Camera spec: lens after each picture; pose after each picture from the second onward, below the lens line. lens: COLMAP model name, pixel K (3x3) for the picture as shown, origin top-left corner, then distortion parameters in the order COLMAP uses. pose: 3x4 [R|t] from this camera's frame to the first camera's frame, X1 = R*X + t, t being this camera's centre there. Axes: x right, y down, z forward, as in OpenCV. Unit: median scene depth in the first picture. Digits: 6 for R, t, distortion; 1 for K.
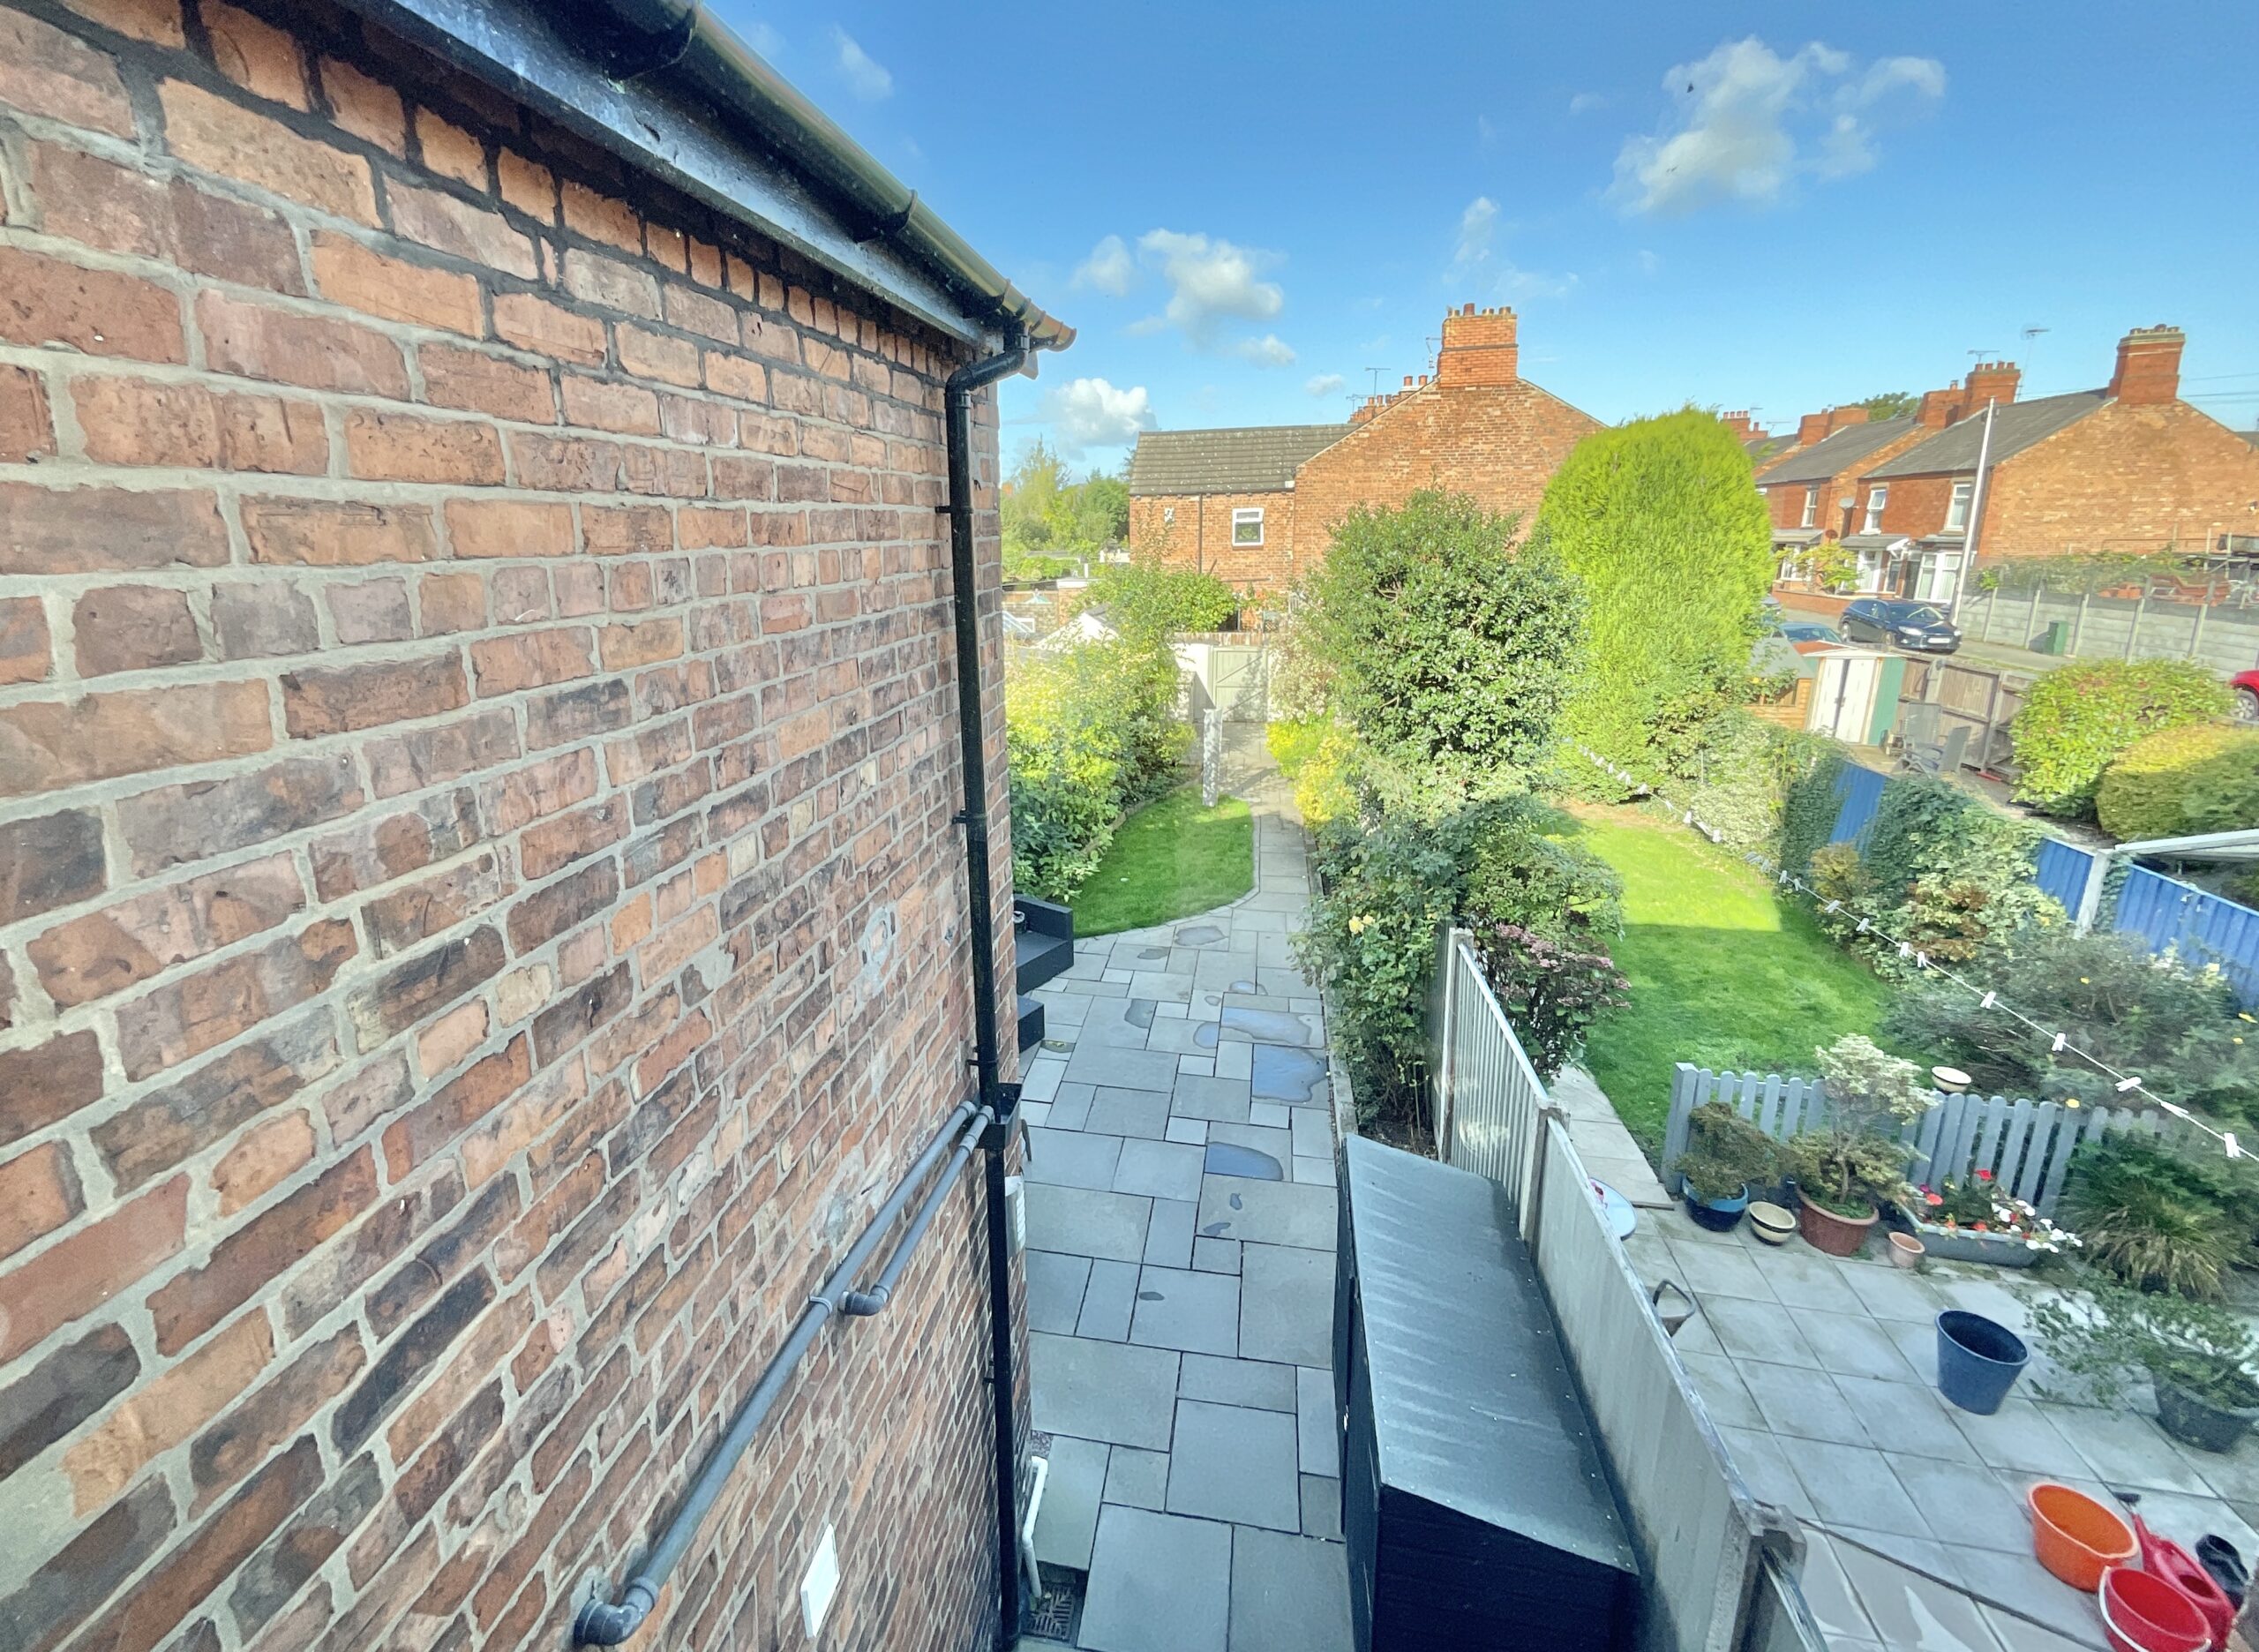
lens RADIAL K [[968.5, 0, 1070.8], [0, 968.5, 763.7], [0, 0, 1]] dist [-0.011340, -0.000047]
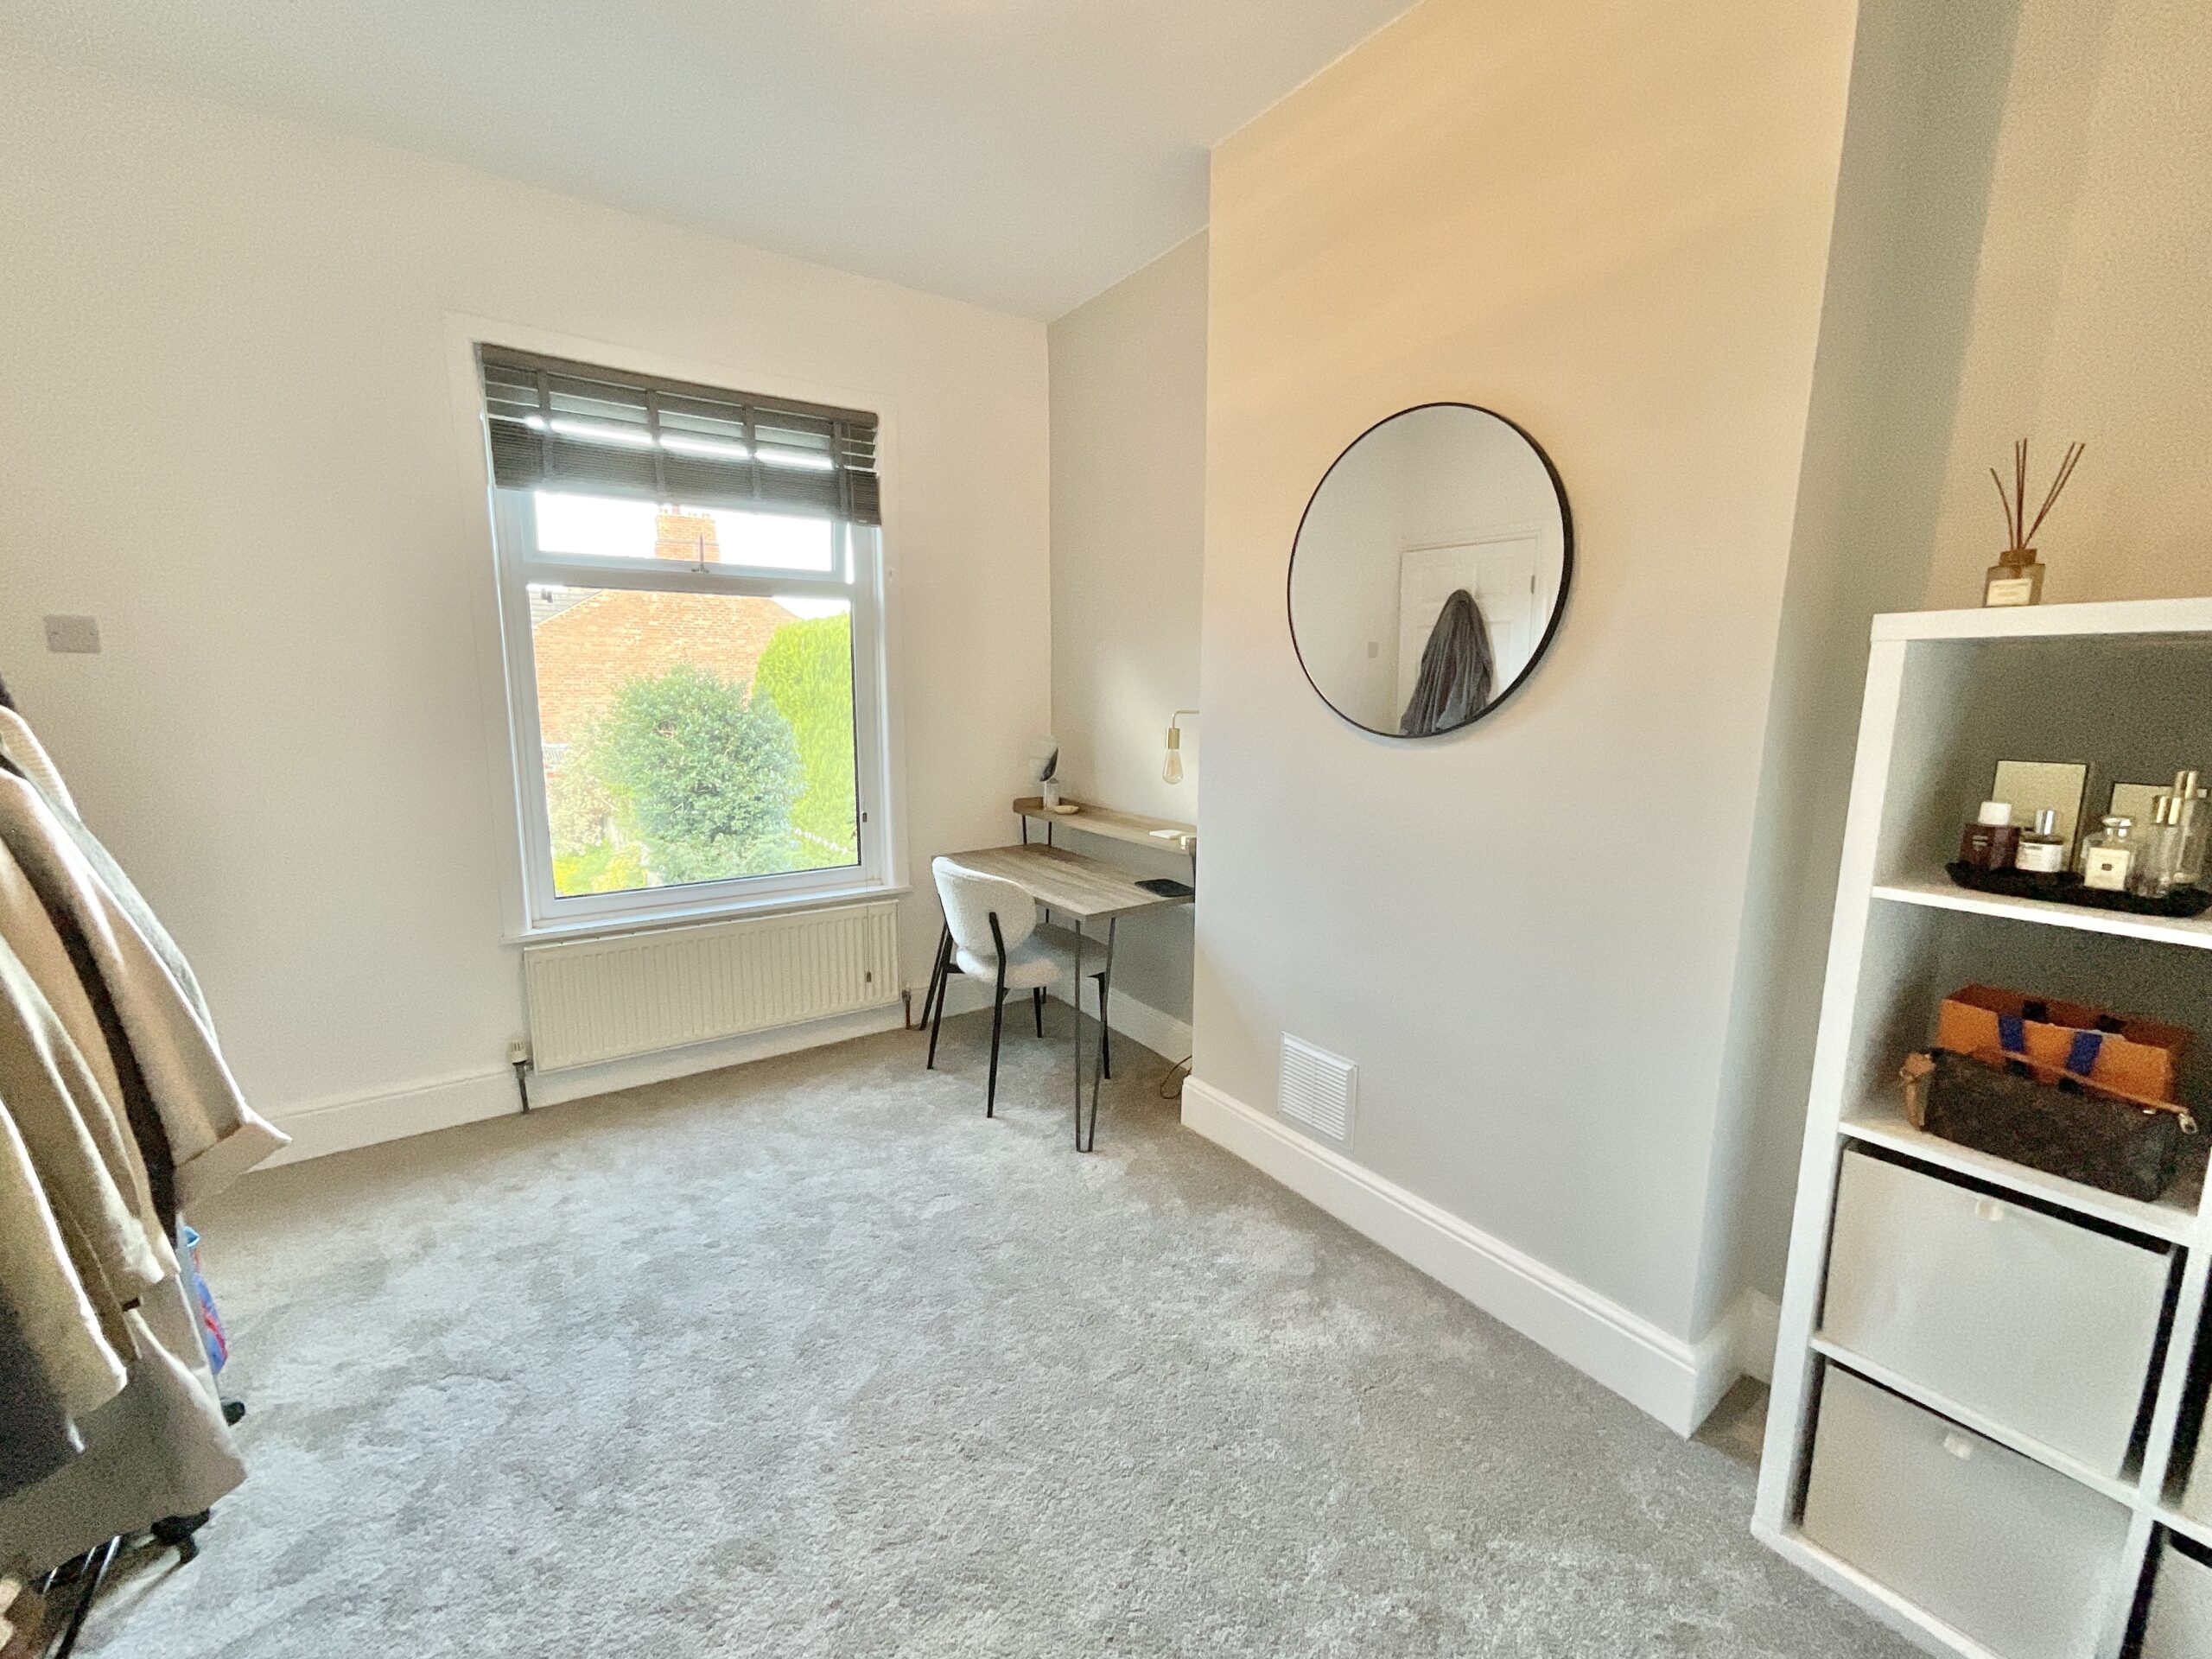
lens RADIAL K [[902.1, 0, 1110.4], [0, 902.1, 829.5], [0, 0, 1]] dist [-0.000186, -0.000346]
pose [[0.686875, -0.099626, 0.719915, -0.214316], [0.158514, 0.987248, -0.014618, 0.097498], [-0.709279, 0.124158, 0.693908, -0.423192]]
